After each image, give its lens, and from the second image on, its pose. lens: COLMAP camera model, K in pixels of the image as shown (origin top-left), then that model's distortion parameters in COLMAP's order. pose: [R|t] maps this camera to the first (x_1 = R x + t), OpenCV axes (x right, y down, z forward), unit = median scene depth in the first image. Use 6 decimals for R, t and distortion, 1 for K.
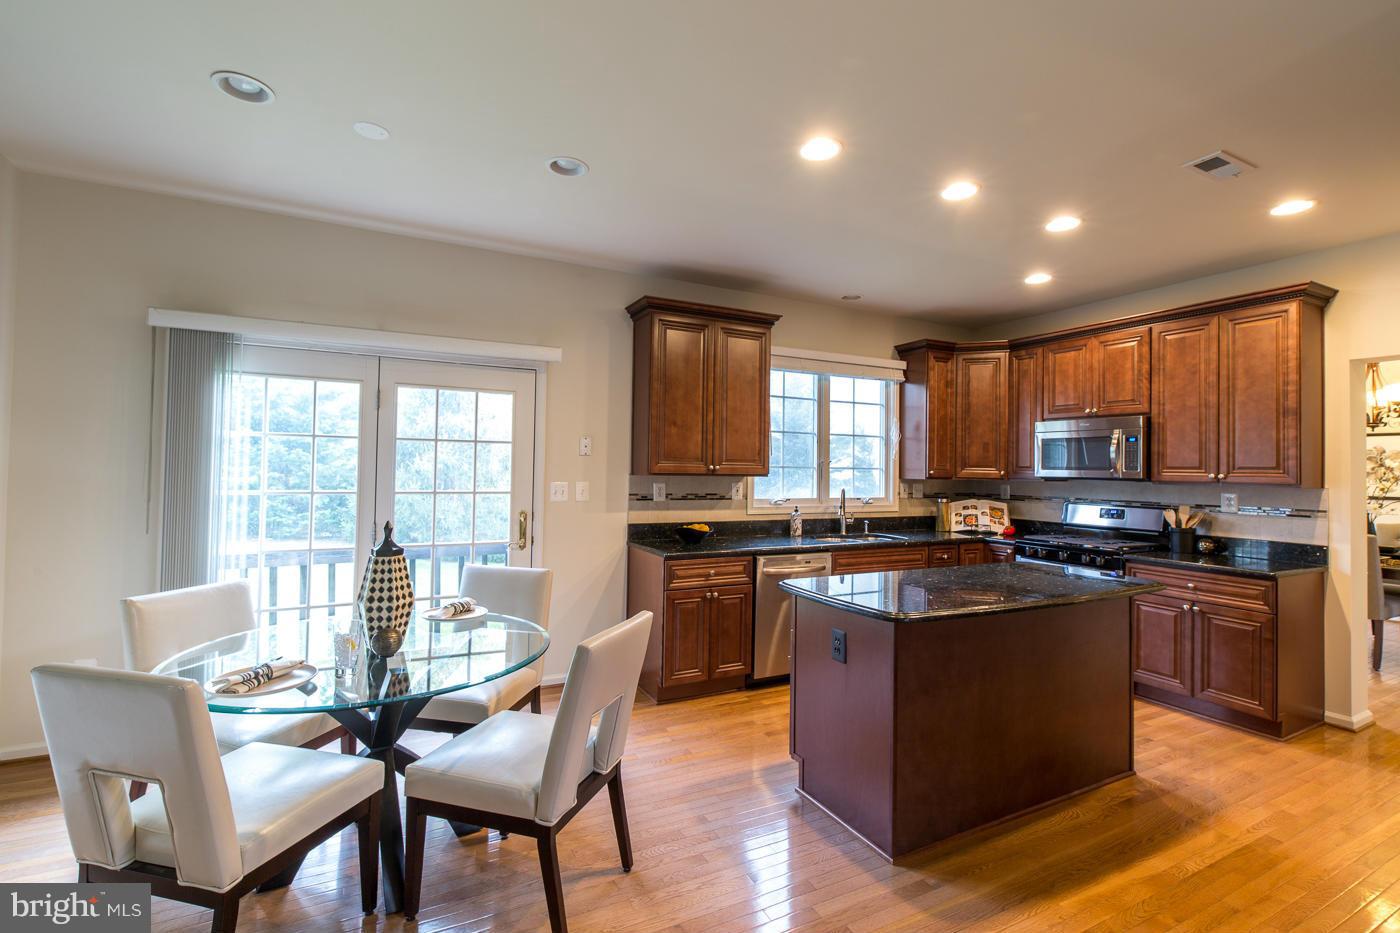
lens RADIAL K [[605.8, 0, 700.0], [0, 605.8, 466.5], [0, 0, 1]] dist [-0.044600, -0.000002]
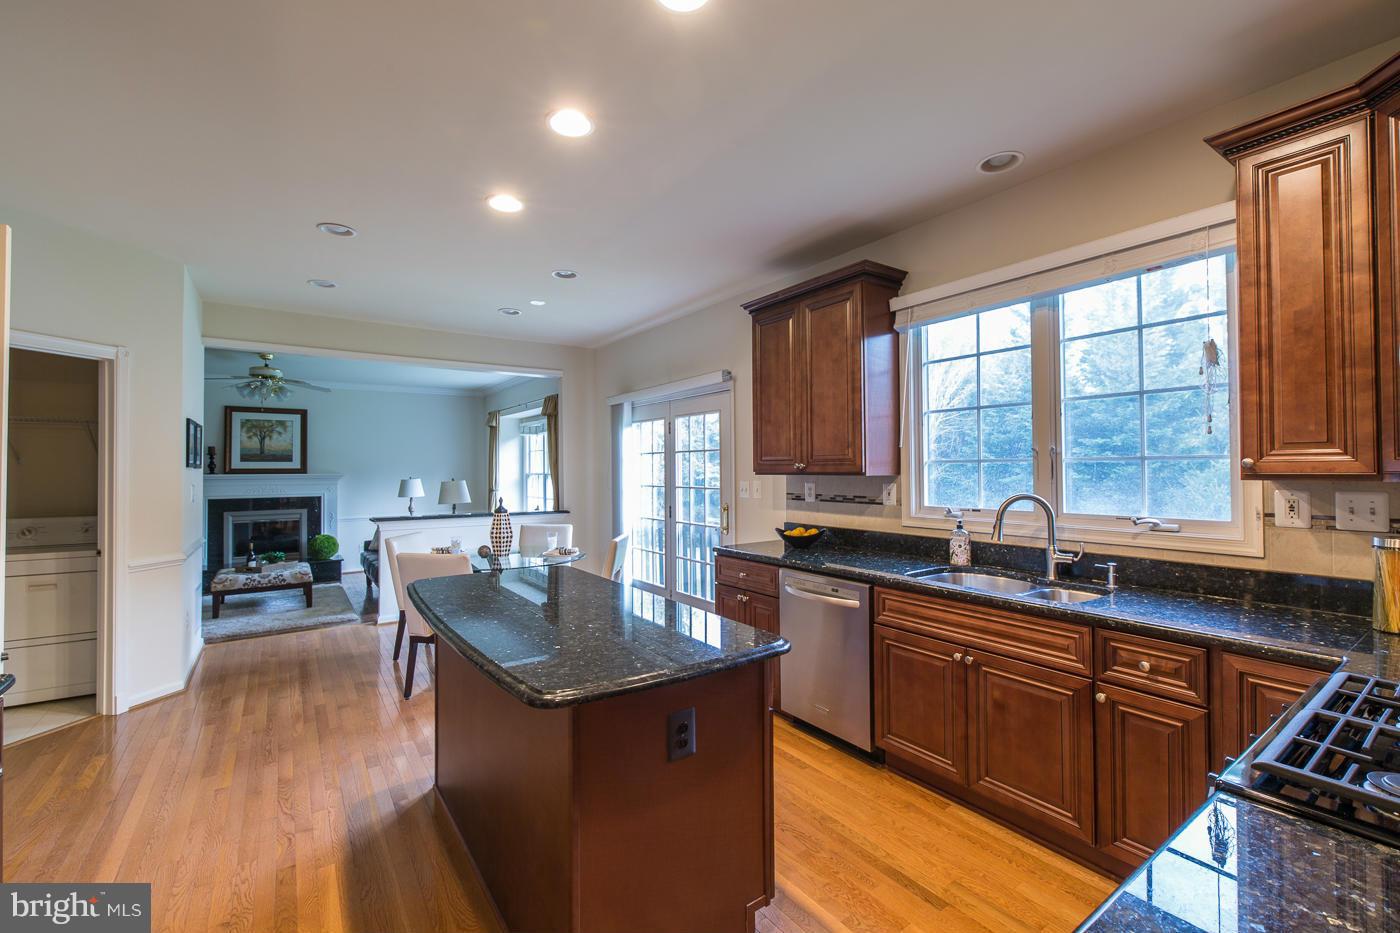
lens RADIAL K [[604.0, 0, 703.6], [0, 604.0, 459.7], [0, 0, 1]] dist [-0.000865, 0.000247]
pose [[0.149370, -0.031855, -0.988268, 0.822730], [0.014389, 0.999445, -0.030041, 0.016976], [0.988677, -0.009733, 0.149746, 0.674812]]
